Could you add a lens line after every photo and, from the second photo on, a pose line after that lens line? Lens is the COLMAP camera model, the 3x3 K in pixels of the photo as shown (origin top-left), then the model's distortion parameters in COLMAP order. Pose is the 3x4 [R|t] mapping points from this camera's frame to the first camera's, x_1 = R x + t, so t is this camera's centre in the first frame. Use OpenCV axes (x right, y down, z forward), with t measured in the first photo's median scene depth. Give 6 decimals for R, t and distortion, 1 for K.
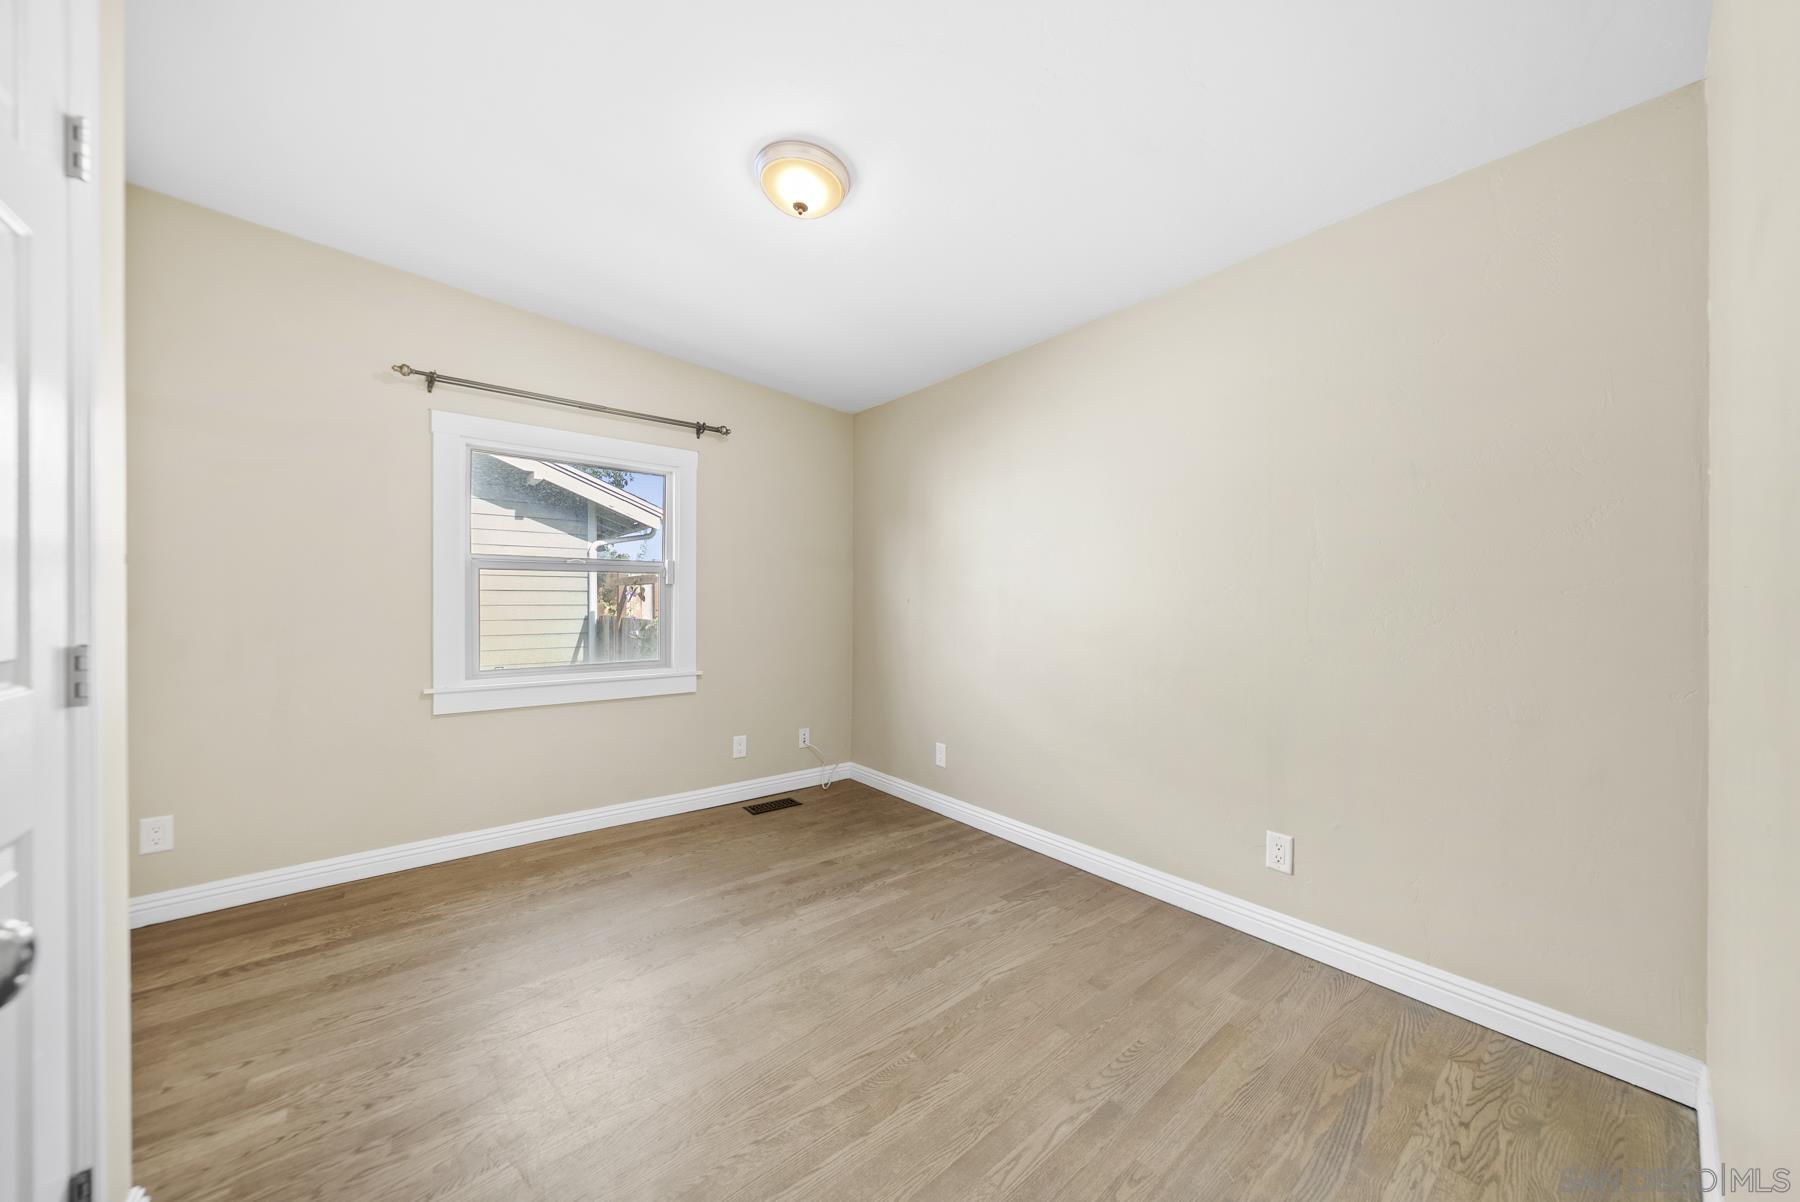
lens RADIAL K [[622.8, 0, 911.0], [0, 622.8, 601.9], [0, 0, 1]] dist [-0.005893, -0.000089]
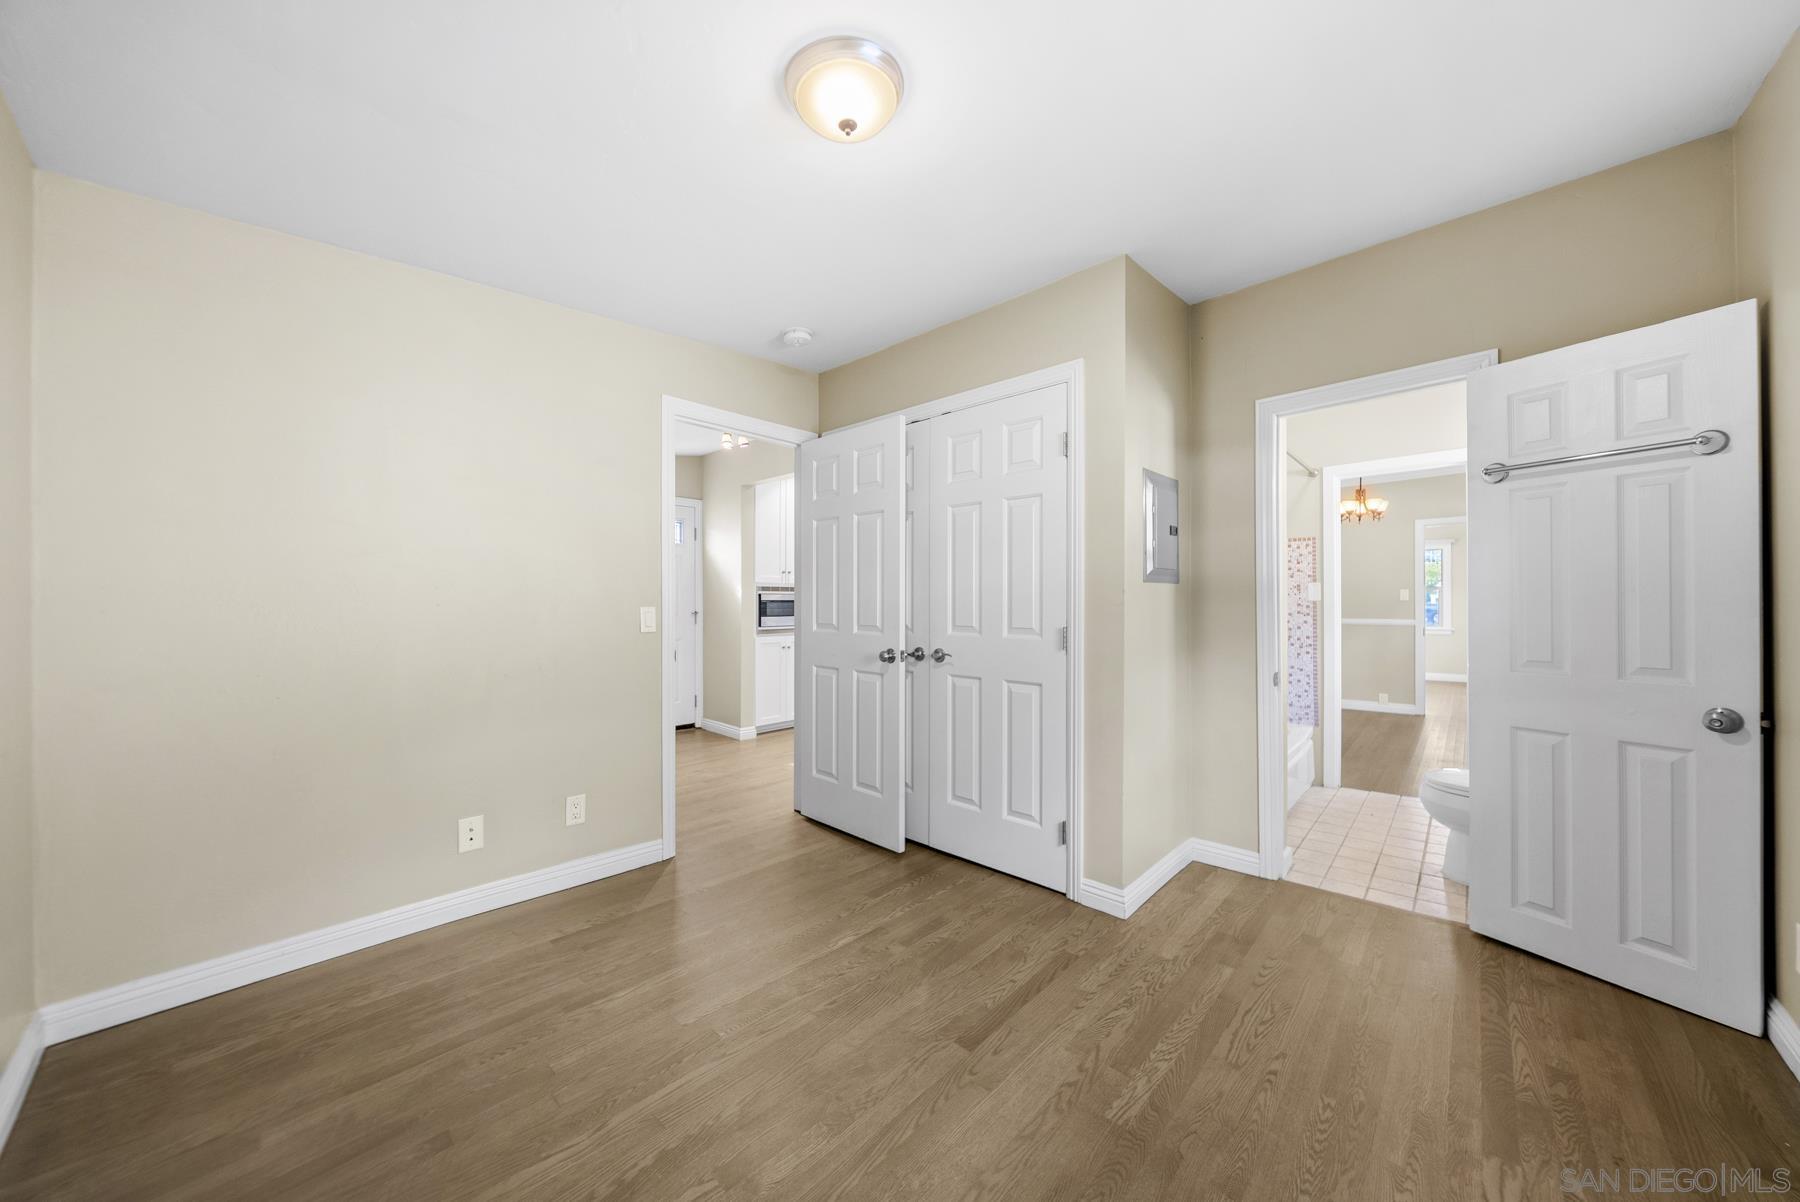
lens RADIAL K [[622.8, 0, 911.0], [0, 622.8, 601.9], [0, 0, 1]] dist [-0.005893, -0.000089]
pose [[-0.989796, -0.001871, -0.142479, -0.152064], [-0.001805, 0.999998, -0.000590, -0.022791], [0.142480, -0.000326, -0.989798, 1.908458]]
